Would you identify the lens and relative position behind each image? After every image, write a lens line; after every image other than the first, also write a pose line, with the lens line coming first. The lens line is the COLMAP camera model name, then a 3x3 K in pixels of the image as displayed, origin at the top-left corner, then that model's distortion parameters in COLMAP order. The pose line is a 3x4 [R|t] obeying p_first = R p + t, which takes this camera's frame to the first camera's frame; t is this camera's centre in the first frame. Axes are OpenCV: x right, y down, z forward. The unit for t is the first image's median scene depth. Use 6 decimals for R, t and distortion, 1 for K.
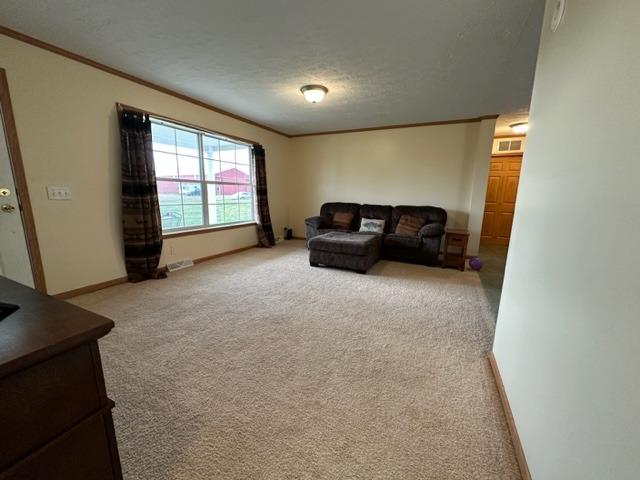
lens RADIAL K [[254.7, 0, 320.0], [0, 254.7, 240.0], [0, 0, 1]] dist [-0.001852, 0.000448]
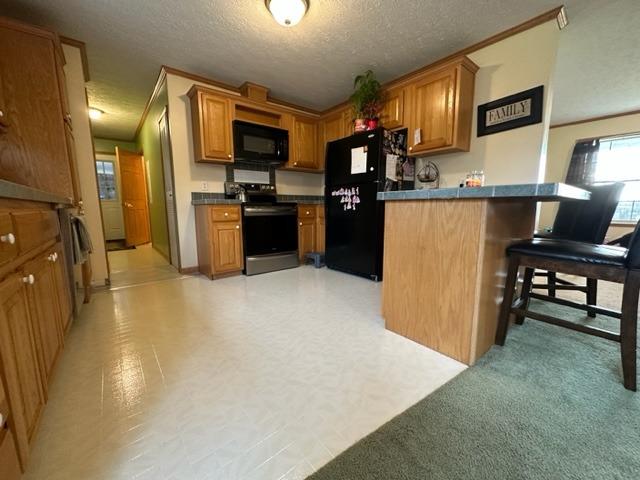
lens RADIAL K [[254.7, 0, 320.0], [0, 254.7, 240.0], [0, 0, 1]] dist [-0.001852, 0.000448]
pose [[-0.408038, 0.100904, -0.907372, 1.088408], [-0.167383, 0.968759, 0.183001, 0.055775], [0.897490, 0.226550, -0.378401, 0.193434]]
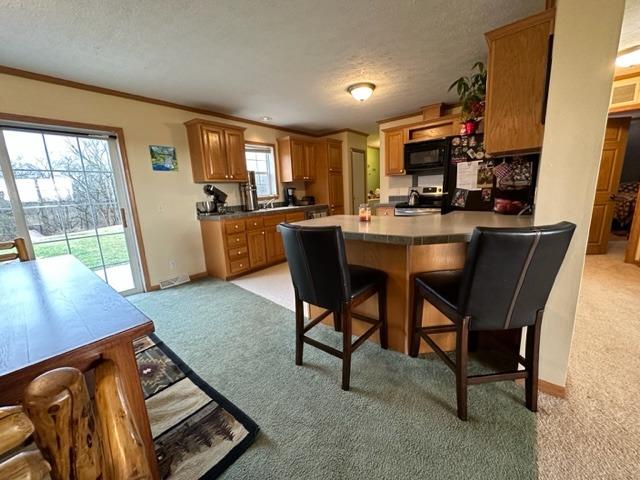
lens RADIAL K [[254.7, 0, 320.0], [0, 254.7, 240.0], [0, 0, 1]] dist [-0.001852, 0.000448]
pose [[-0.977253, -0.012875, 0.211686, 0.562894], [0.065812, 0.930468, 0.360413, -0.148356], [-0.201608, 0.366146, -0.908456, 0.766570]]
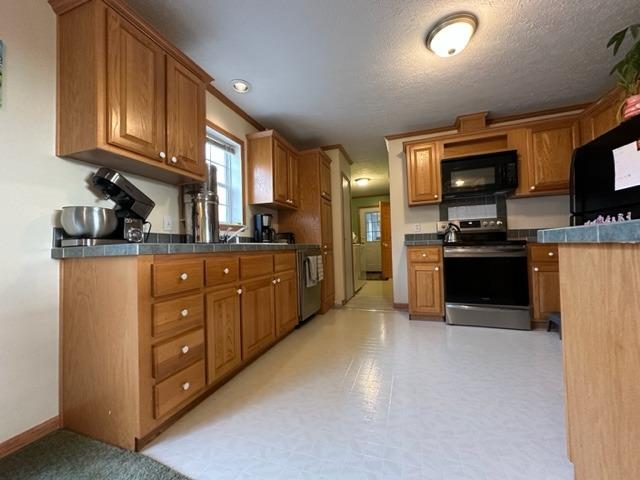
lens RADIAL K [[254.7, 0, 320.0], [0, 254.7, 240.0], [0, 0, 1]] dist [-0.001852, 0.000448]
pose [[-0.991903, 0.003075, -0.126961, 0.911787], [-0.016198, 0.988479, 0.150492, 0.015255], [0.125961, 0.151330, -0.980425, 0.327175]]
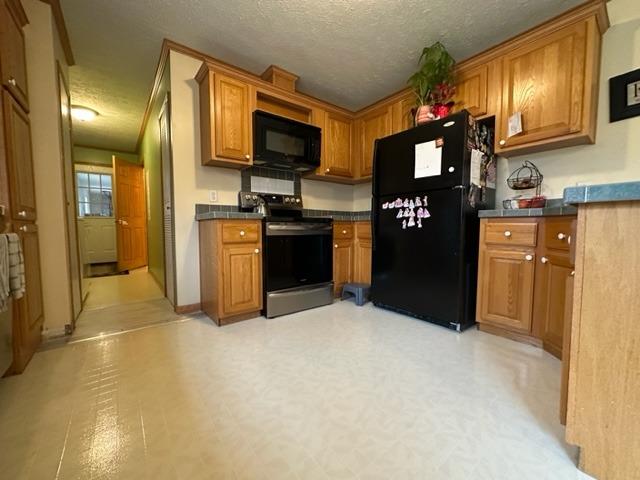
lens RADIAL K [[254.7, 0, 320.0], [0, 254.7, 240.0], [0, 0, 1]] dist [-0.001852, 0.000448]
pose [[-0.423764, 0.026591, -0.905382, 0.933074], [-0.169692, 0.979540, 0.108193, 0.093593], [0.889735, 0.199484, -0.410581, 0.017746]]
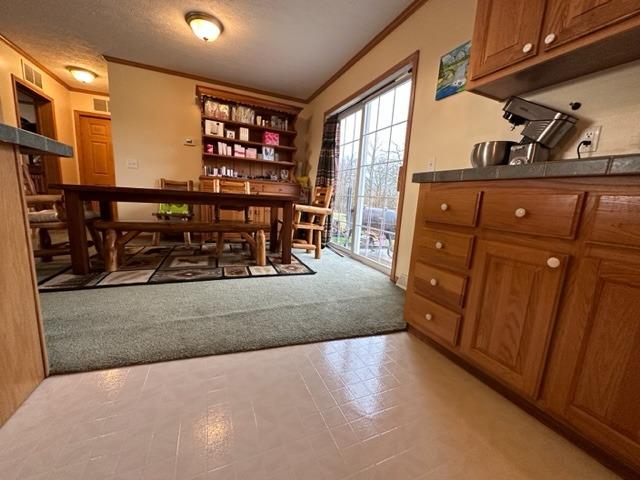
lens RADIAL K [[254.7, 0, 320.0], [0, 254.7, 240.0], [0, 0, 1]] dist [-0.001852, 0.000448]
pose [[0.641699, -0.112540, 0.758655, 0.711428], [0.096993, 0.993142, 0.065283, 0.121733], [-0.760799, 0.031692, 0.648213, -0.102356]]
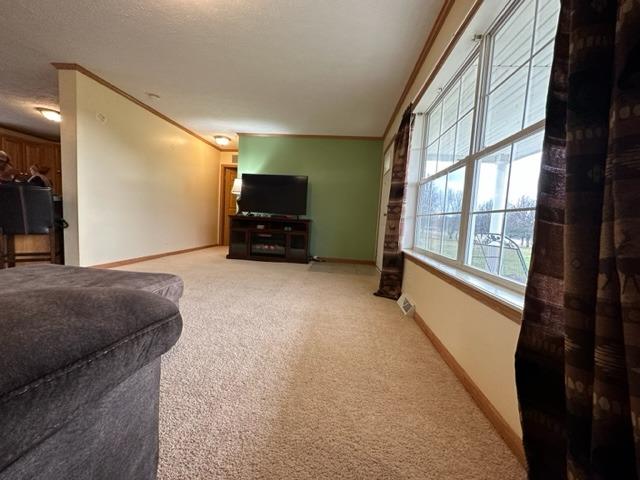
lens RADIAL K [[254.7, 0, 320.0], [0, 254.7, 240.0], [0, 0, 1]] dist [-0.001852, 0.000448]
pose [[-0.930030, -0.045734, -0.364626, -0.108176], [-0.138497, 0.962683, 0.232509, -0.178478], [0.340386, 0.266740, -0.901658, 1.398605]]
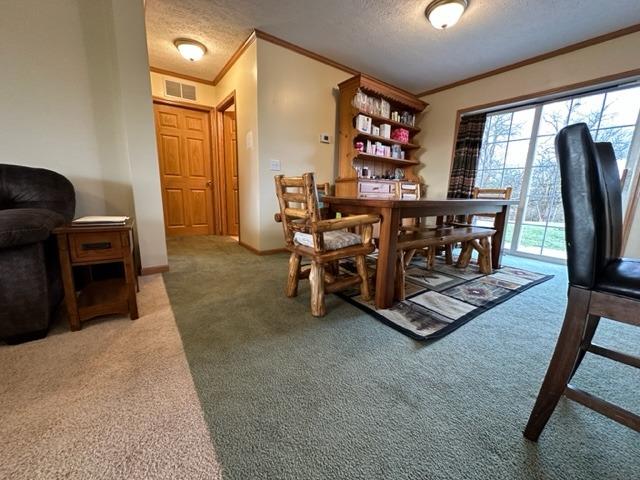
lens RADIAL K [[254.7, 0, 320.0], [0, 254.7, 240.0], [0, 0, 1]] dist [-0.001852, 0.000448]
pose [[0.462482, -0.180354, 0.868092, 0.357544], [0.143695, 0.981395, 0.127339, -0.014041], [-0.874907, 0.065848, 0.479793, 0.528310]]
